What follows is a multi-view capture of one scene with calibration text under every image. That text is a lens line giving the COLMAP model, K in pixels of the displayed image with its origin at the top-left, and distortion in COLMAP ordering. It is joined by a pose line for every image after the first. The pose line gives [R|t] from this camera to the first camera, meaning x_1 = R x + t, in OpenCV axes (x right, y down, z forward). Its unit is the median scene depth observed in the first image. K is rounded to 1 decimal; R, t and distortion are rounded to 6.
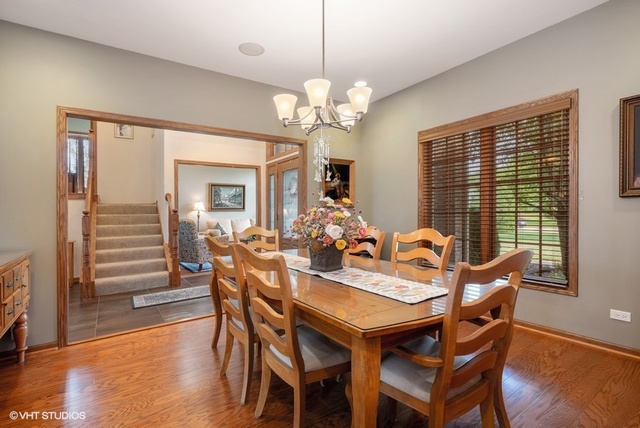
lens RADIAL K [[296.0, 0, 314.4], [0, 296.0, 208.3], [0, 0, 1]] dist [-0.000744, -0.000654]
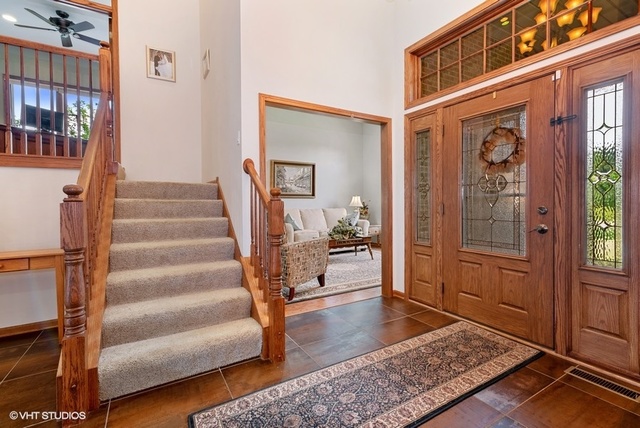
lens RADIAL K [[296.0, 0, 323.9], [0, 296.0, 204.2], [0, 0, 1]] dist [-0.000744, -0.000654]
pose [[0.998322, 0.012015, -0.056639, -0.326263], [-0.010850, 0.999724, 0.020826, 0.015596], [0.056873, -0.020177, 0.998178, 0.483128]]
